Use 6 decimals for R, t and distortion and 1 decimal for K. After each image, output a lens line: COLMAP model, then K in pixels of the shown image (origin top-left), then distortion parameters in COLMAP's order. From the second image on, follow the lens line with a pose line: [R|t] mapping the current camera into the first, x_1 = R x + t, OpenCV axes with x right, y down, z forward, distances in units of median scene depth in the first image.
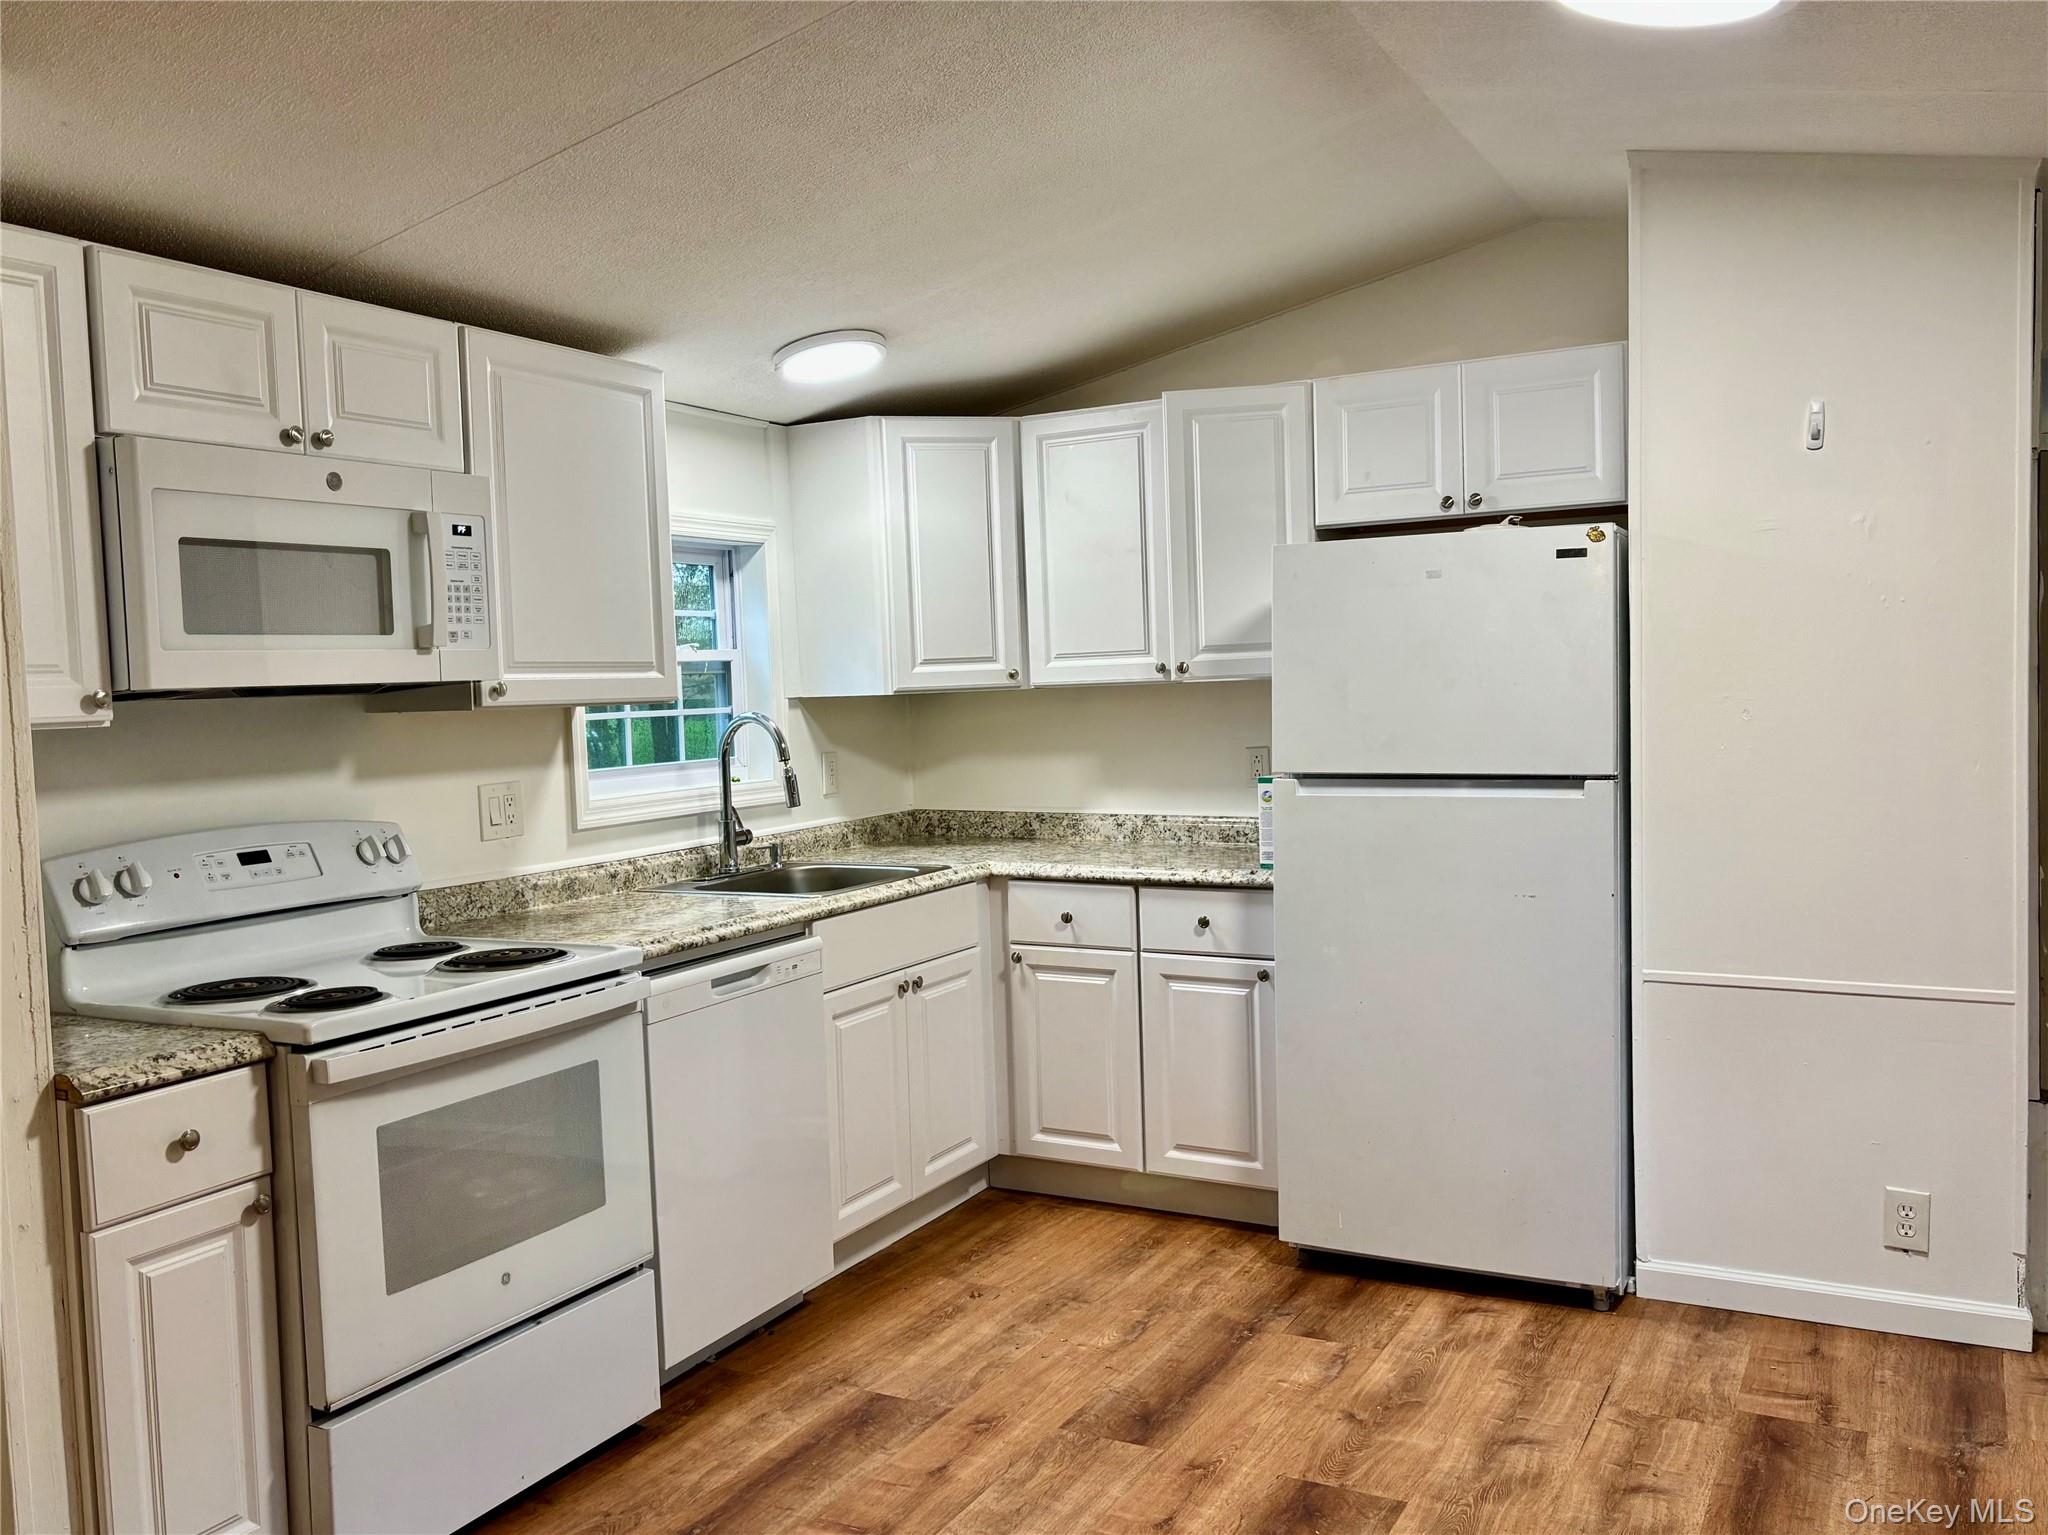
lens RADIAL K [[1632.2, 0, 1184.3], [0, 1632.2, 749.9], [0, 0, 1]] dist [0.062173, -0.037035]
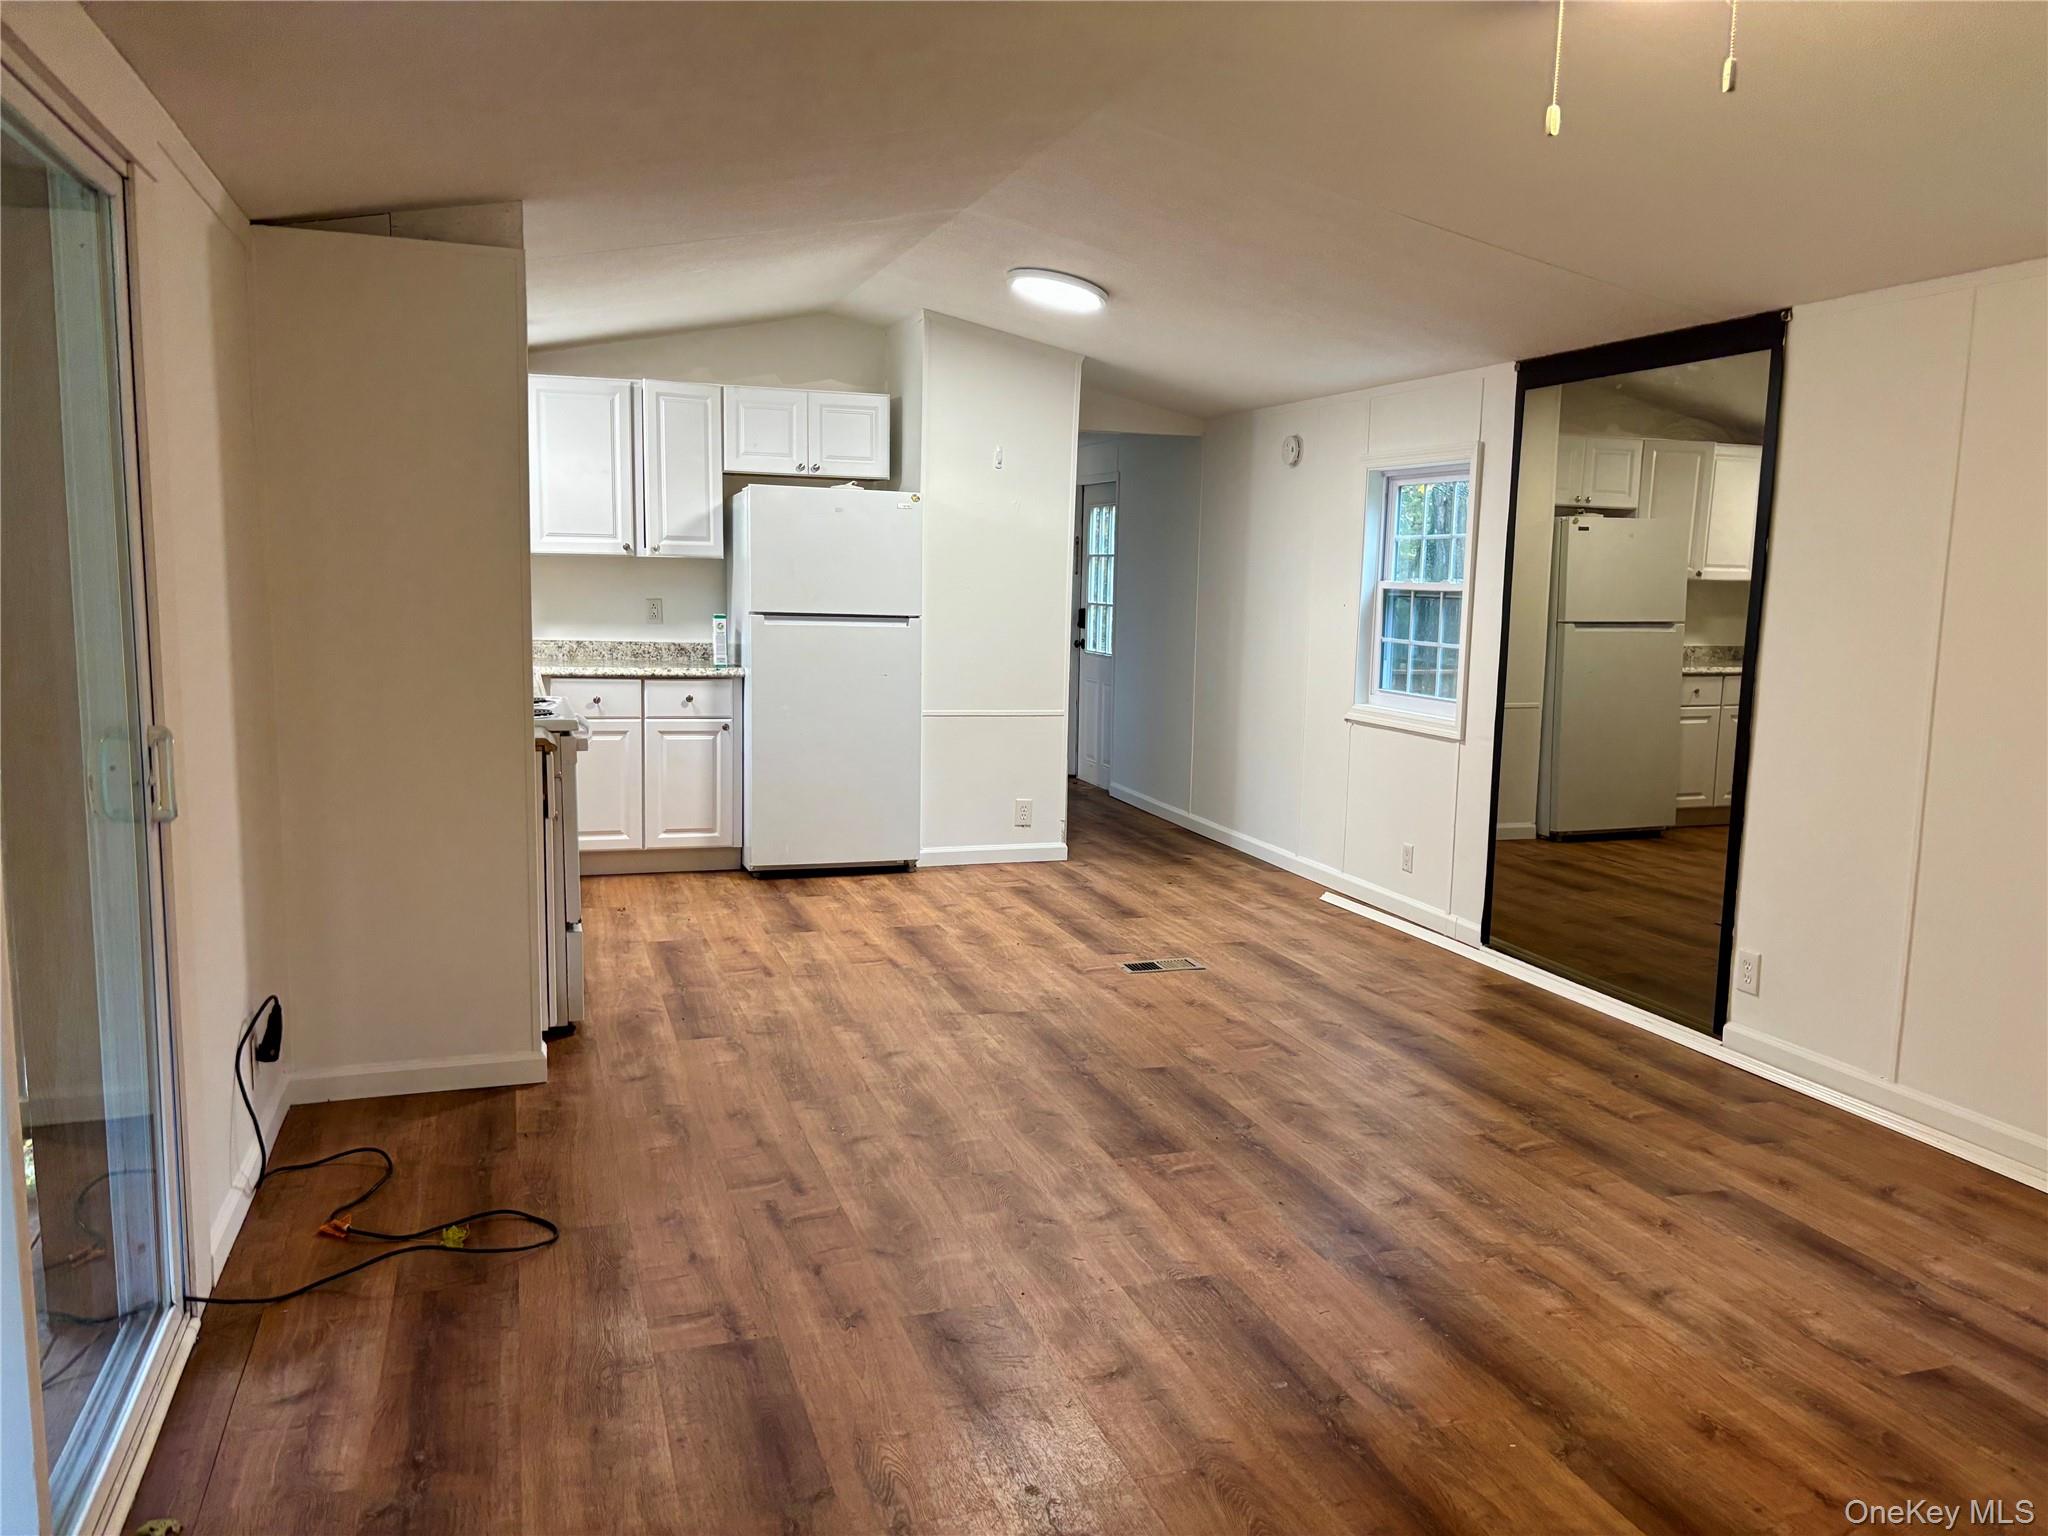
lens RADIAL K [[1632.2, 0, 1017.1], [0, 1632.2, 783.9], [0, 0, 1]] dist [0.062173, -0.037035]
pose [[0.668842, -0.052320, 0.741561, -1.039485], [-0.010202, 0.996780, 0.079529, 0.053577], [-0.743334, -0.060758, 0.666155, -0.417134]]
